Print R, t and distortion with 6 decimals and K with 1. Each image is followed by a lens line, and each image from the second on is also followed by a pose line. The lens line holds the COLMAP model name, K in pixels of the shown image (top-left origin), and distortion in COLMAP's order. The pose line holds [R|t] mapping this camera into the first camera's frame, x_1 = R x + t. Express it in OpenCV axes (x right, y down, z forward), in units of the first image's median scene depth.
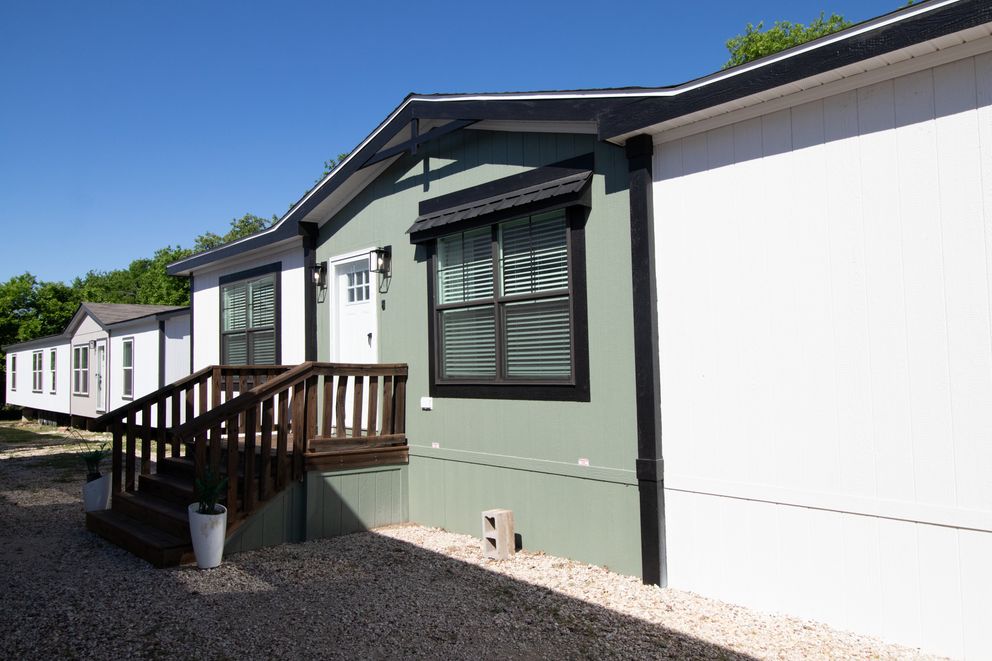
lens RADIAL K [[739.5, 0, 516.5], [0, 739.5, 321.7], [0, 0, 1]] dist [0.001768, 0.002582]
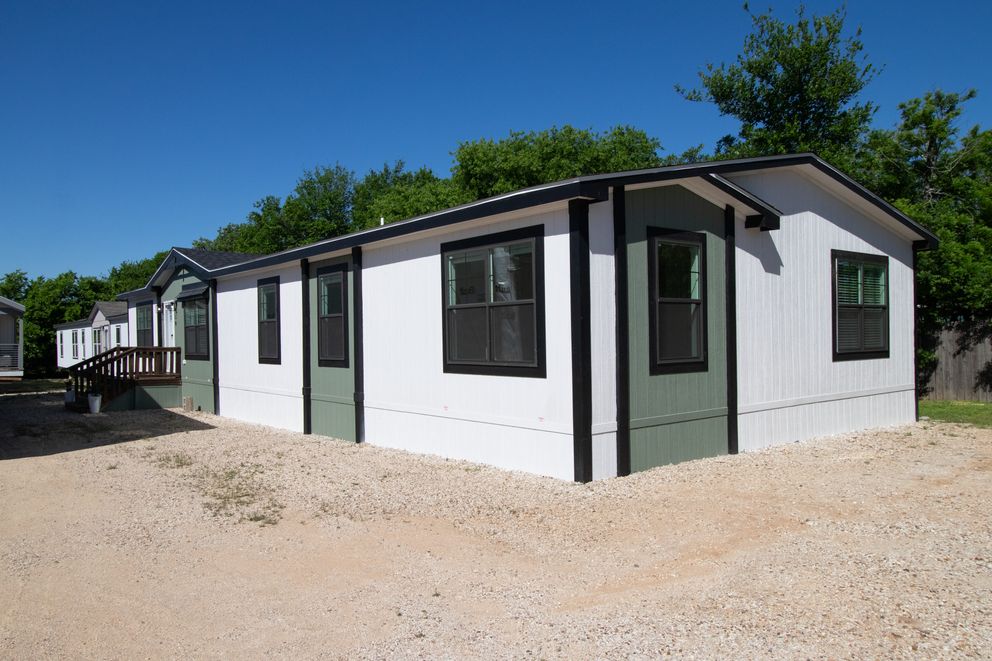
lens RADIAL K [[724.1, 0, 496.1], [0, 724.1, 335.3], [0, 0, 1]] dist [0.006043, 0.005145]
pose [[0.997248, -0.000895, -0.074127, 0.410514], [0.005485, 0.998077, 0.061739, -0.048543], [0.073929, -0.061976, 0.995336, -0.520955]]
